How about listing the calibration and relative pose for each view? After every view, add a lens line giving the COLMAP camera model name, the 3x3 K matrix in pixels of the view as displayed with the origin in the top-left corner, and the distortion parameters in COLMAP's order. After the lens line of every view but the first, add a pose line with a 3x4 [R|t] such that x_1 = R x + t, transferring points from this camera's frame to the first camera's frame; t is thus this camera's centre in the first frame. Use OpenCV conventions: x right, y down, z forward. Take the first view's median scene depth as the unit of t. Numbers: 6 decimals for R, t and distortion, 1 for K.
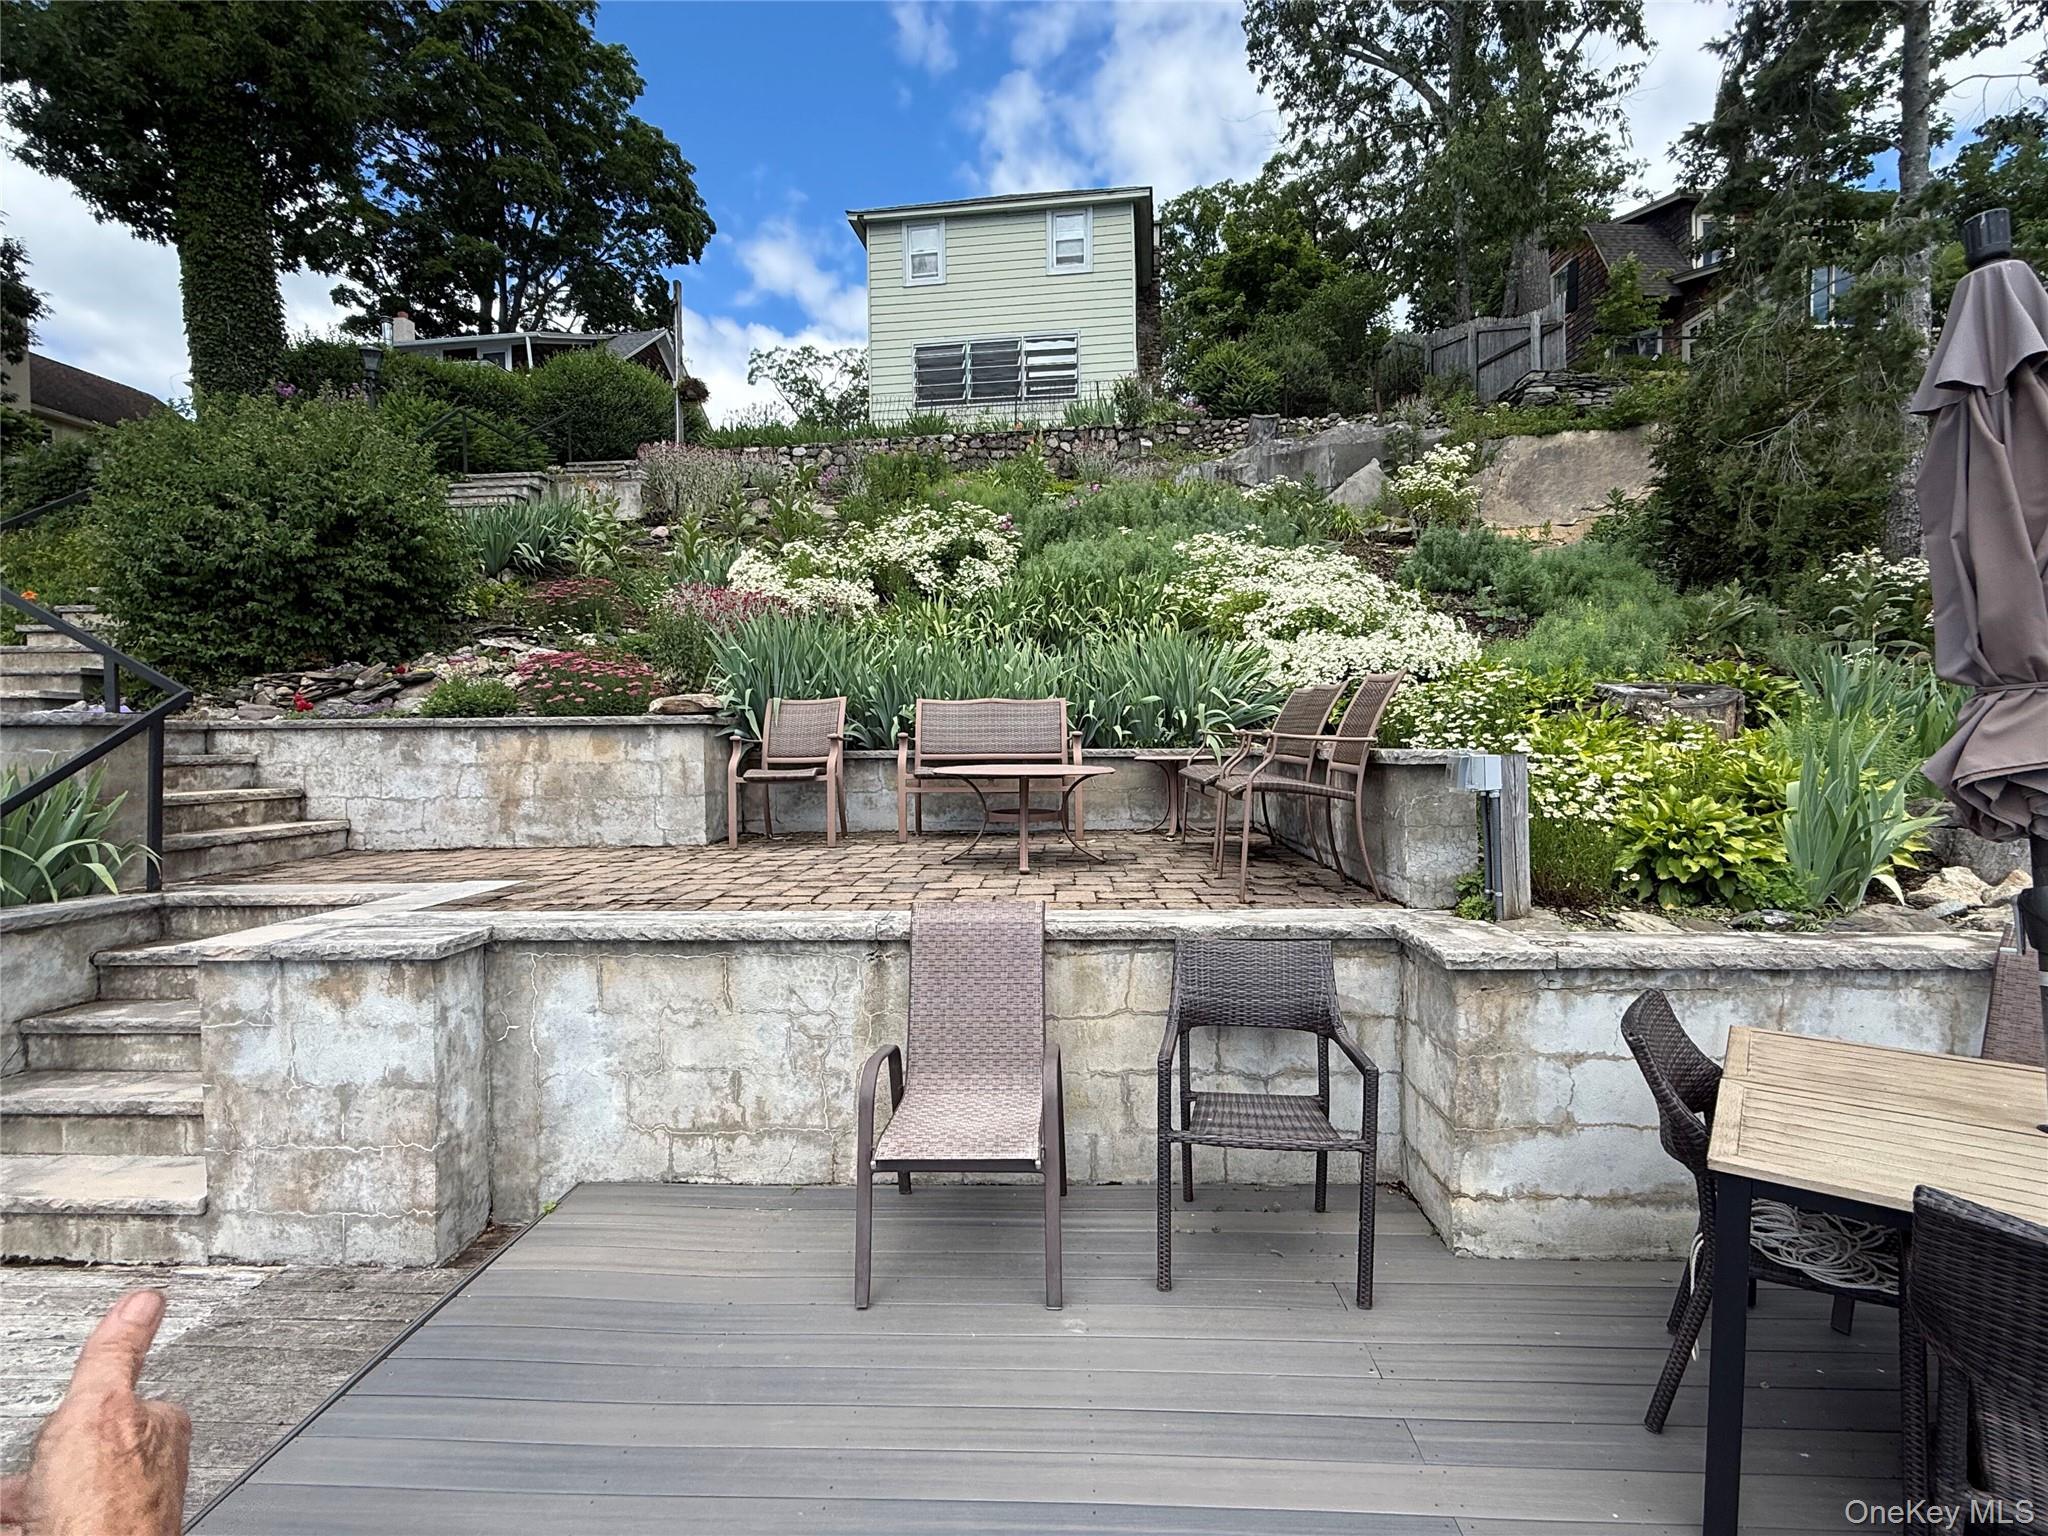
lens RADIAL K [[984.7, 0, 1037.0], [0, 984.7, 758.1], [0, 0, 1]] dist [0.001579, -0.000419]
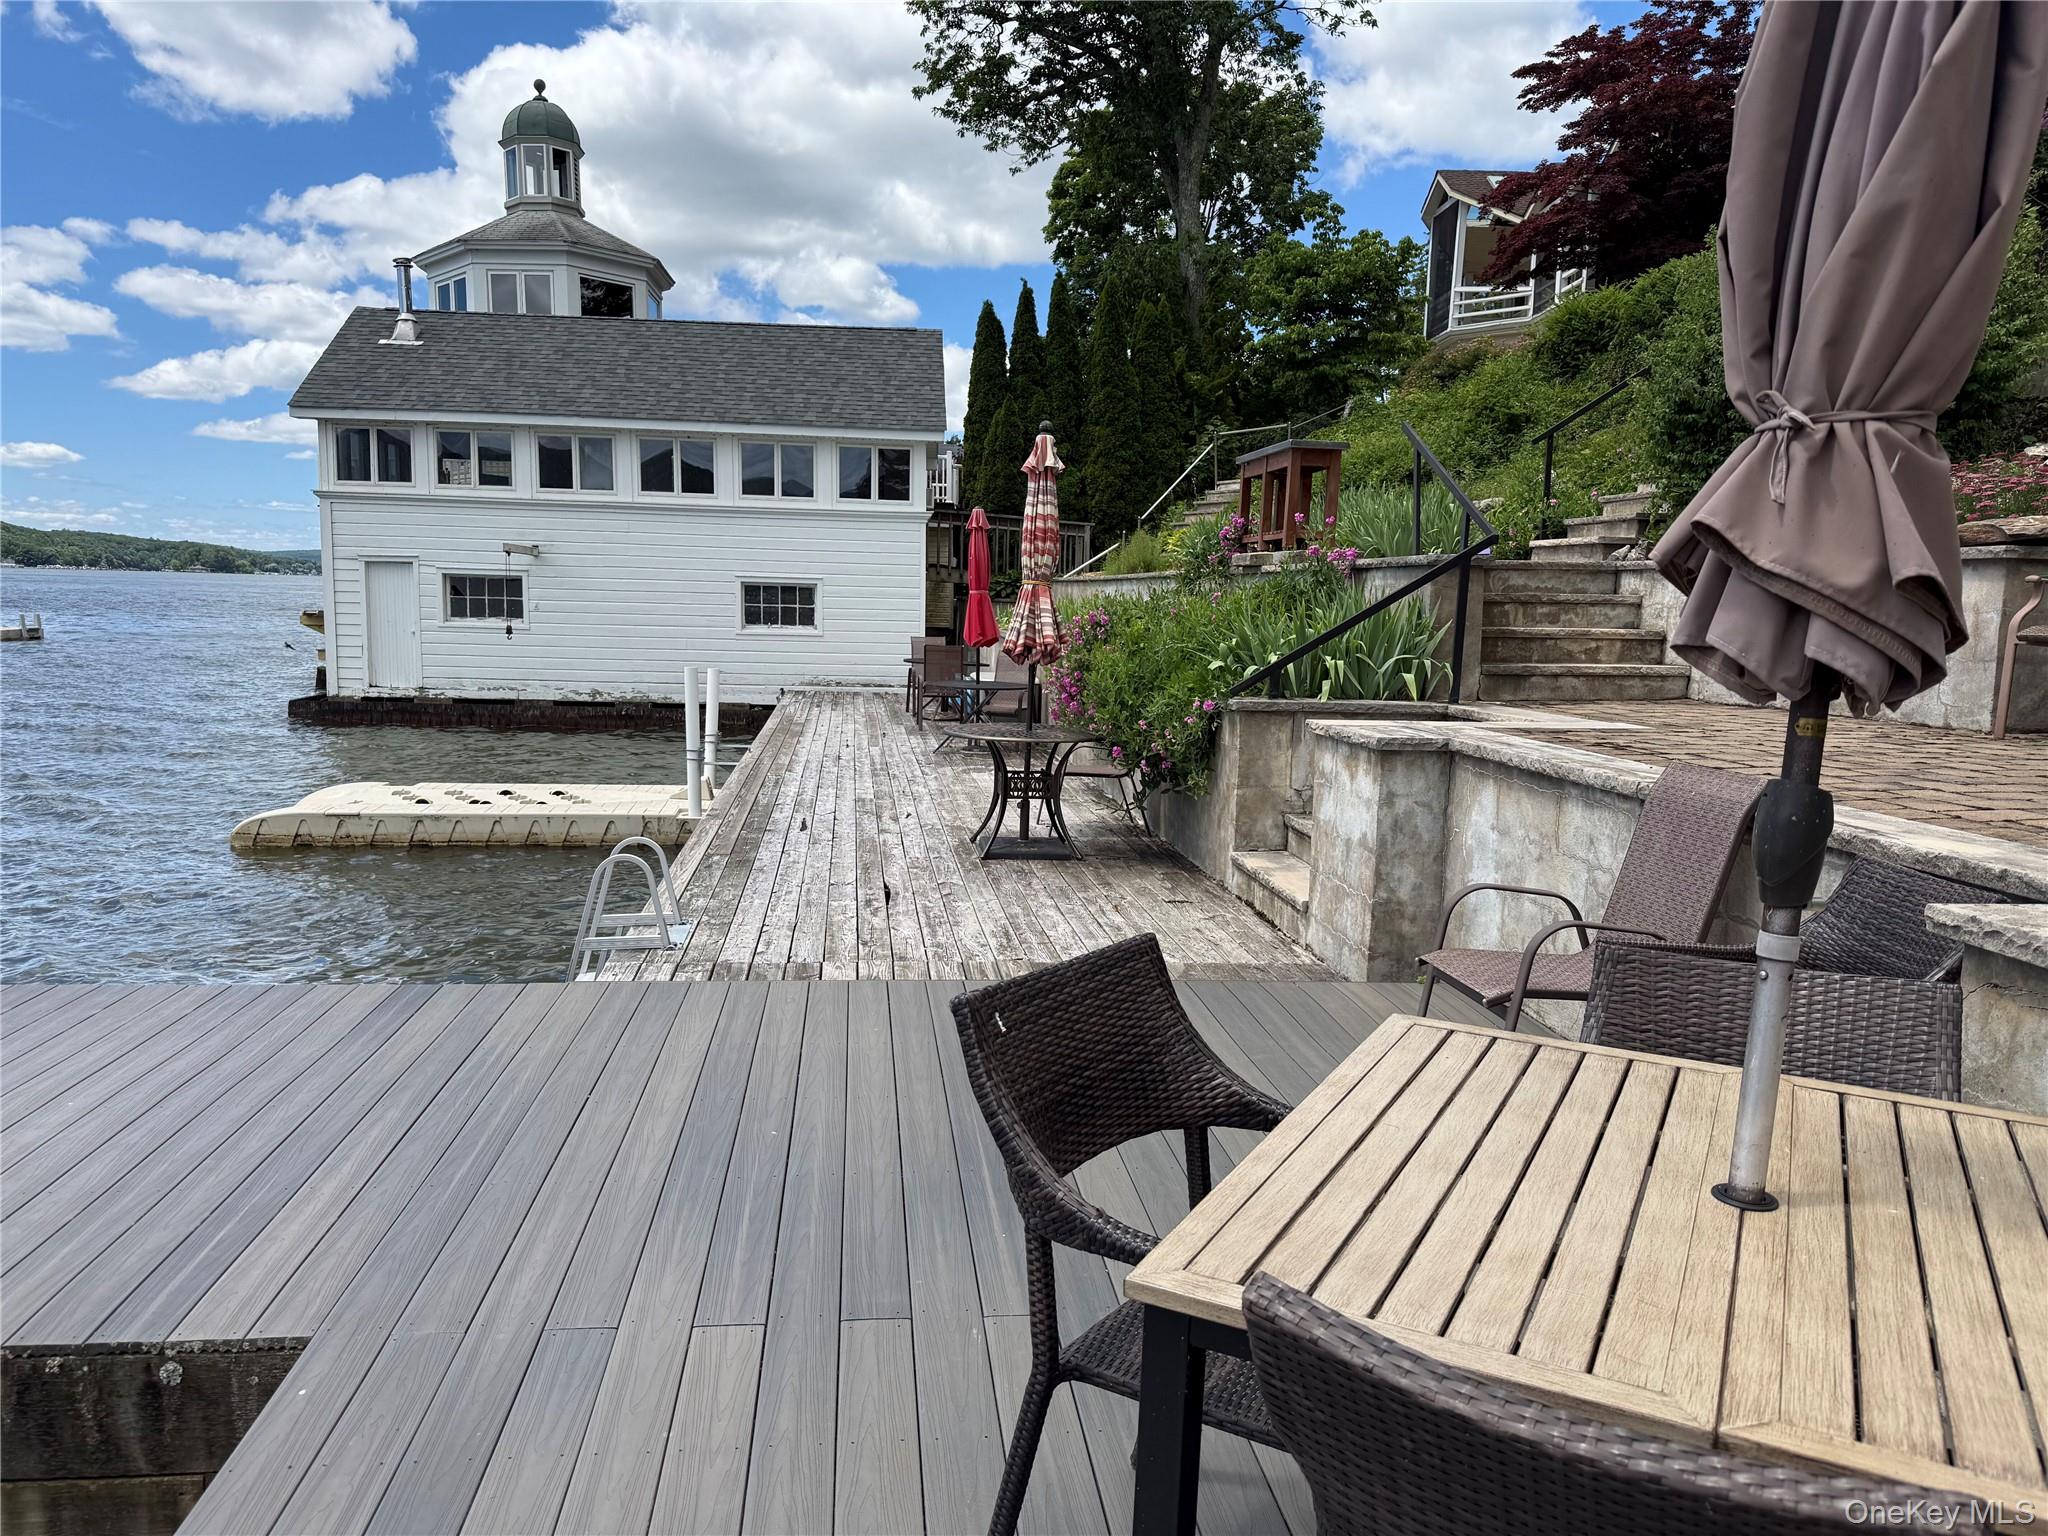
lens RADIAL K [[1429.4, 0, 1025.9], [0, 1429.4, 774.1], [0, 0, 1]] dist [0.069763, -0.017303]
pose [[0.171988, 0.135428, -0.975746, 0.414774], [-0.039298, 0.990660, 0.130572, 0.006400], [0.984315, 0.015888, 0.175703, 0.096449]]
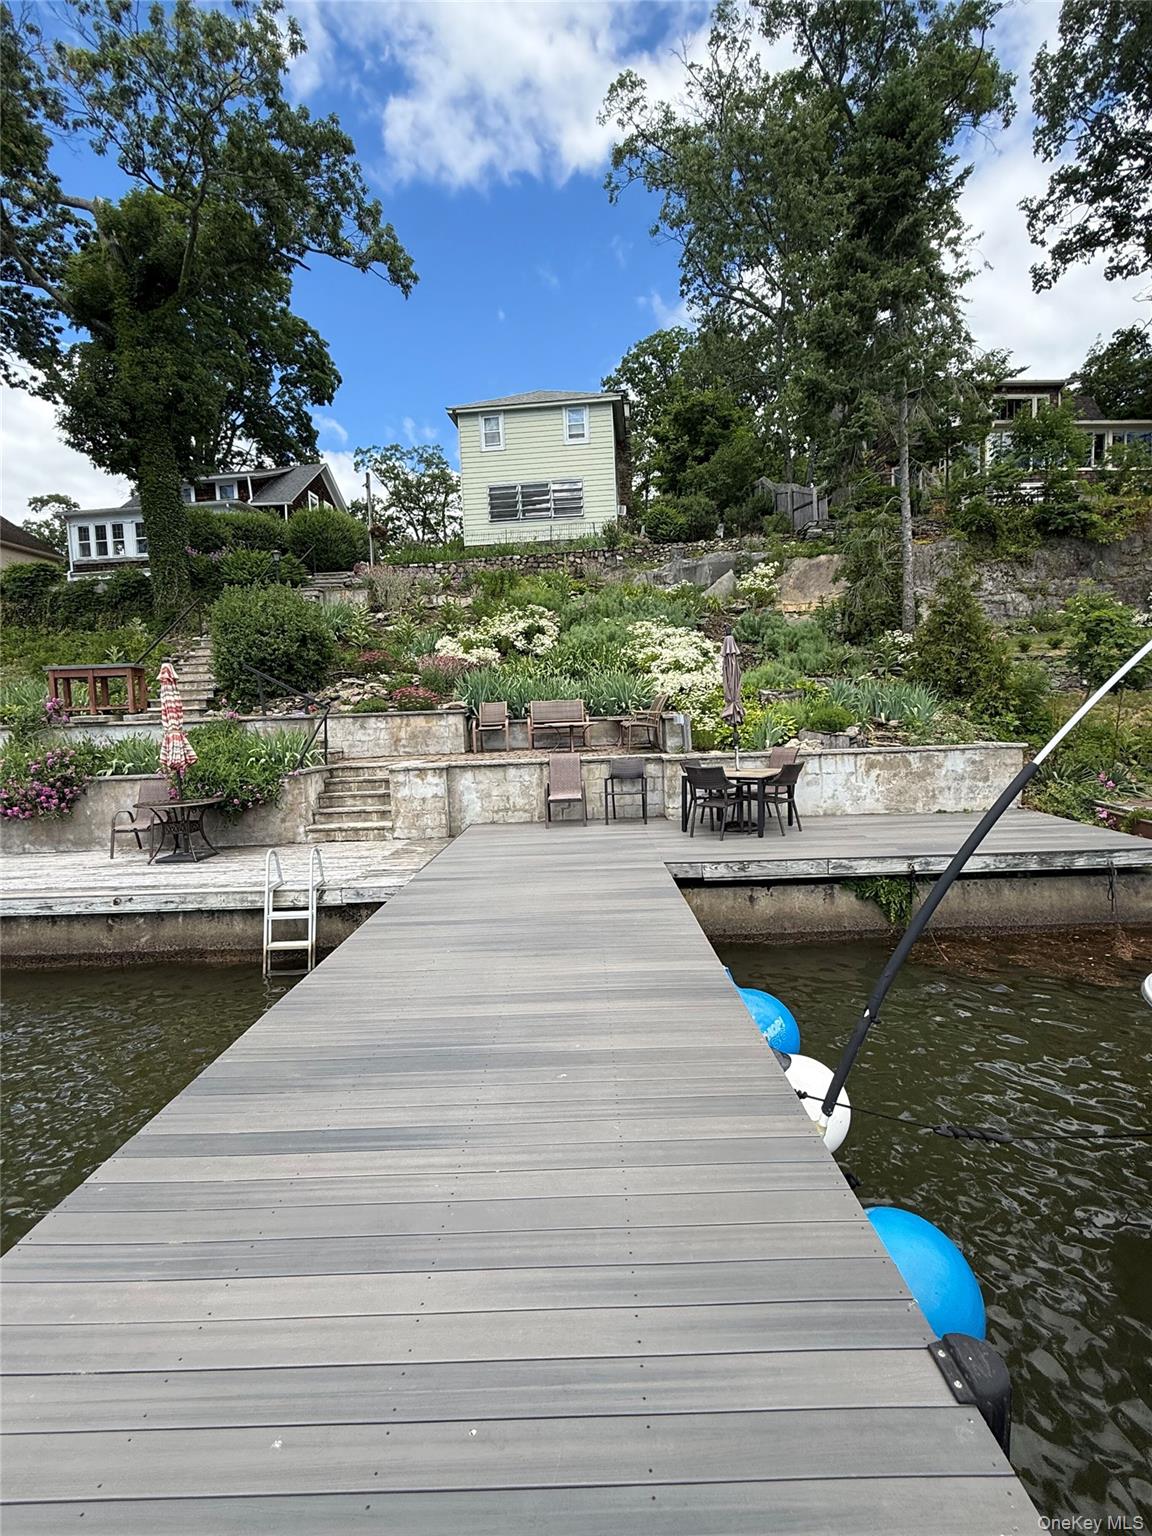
lens RADIAL K [[738.5, 0, 571.5], [0, 738.5, 769.3], [0, 0, 1]] dist [0.001579, -0.000419]
pose [[0.999441, -0.030142, 0.014473, -0.032386], [0.029237, 0.997820, 0.059163, 0.010890], [-0.016225, -0.058707, 0.998143, -0.913551]]
